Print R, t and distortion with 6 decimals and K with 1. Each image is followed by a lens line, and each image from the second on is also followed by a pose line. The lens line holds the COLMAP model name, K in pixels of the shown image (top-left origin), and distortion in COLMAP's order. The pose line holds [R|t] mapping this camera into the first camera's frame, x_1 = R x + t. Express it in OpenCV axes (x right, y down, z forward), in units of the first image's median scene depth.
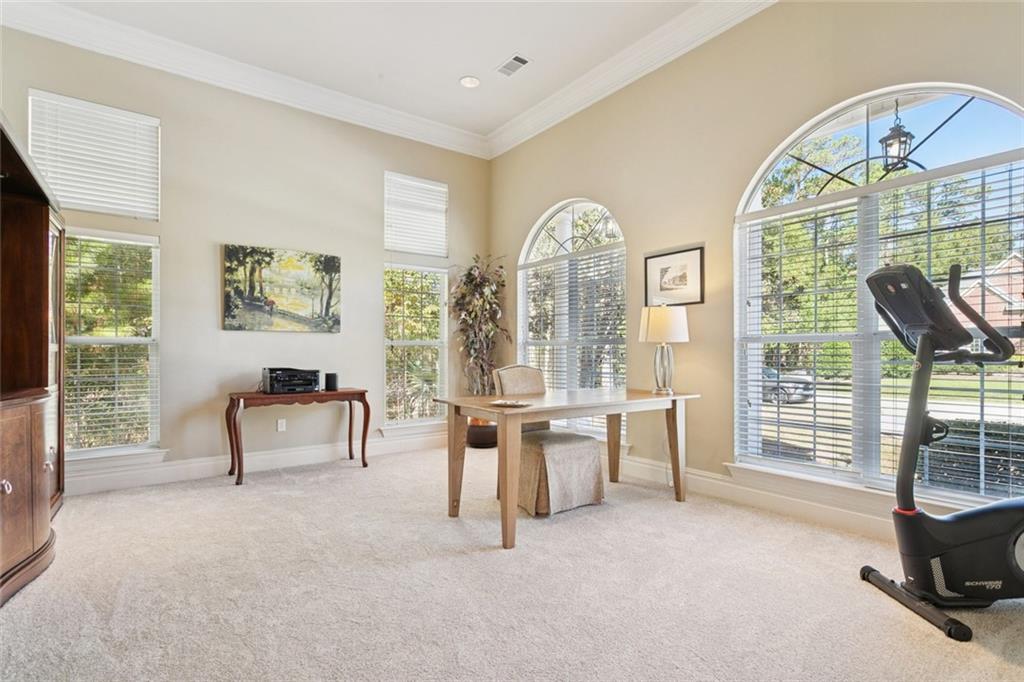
lens RADIAL K [[502.9, 0, 502.9], [0, 502.9, 354.5], [0, 0, 1]] dist [-0.019066, -0.000285]
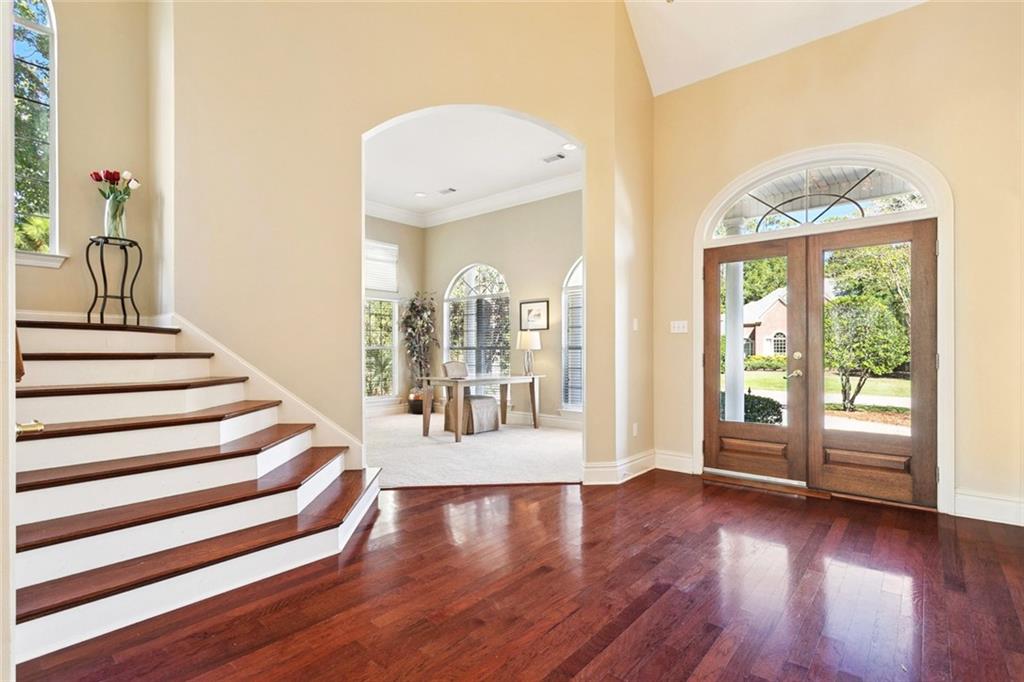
lens RADIAL K [[502.9, 0, 512.0], [0, 502.9, 347.9], [0, 0, 1]] dist [-0.019066, -0.000285]
pose [[0.970890, 0.003015, 0.239506, -0.148102], [0.000155, 0.999913, -0.013214, -0.002138], [-0.239525, 0.012866, 0.970805, -0.619244]]
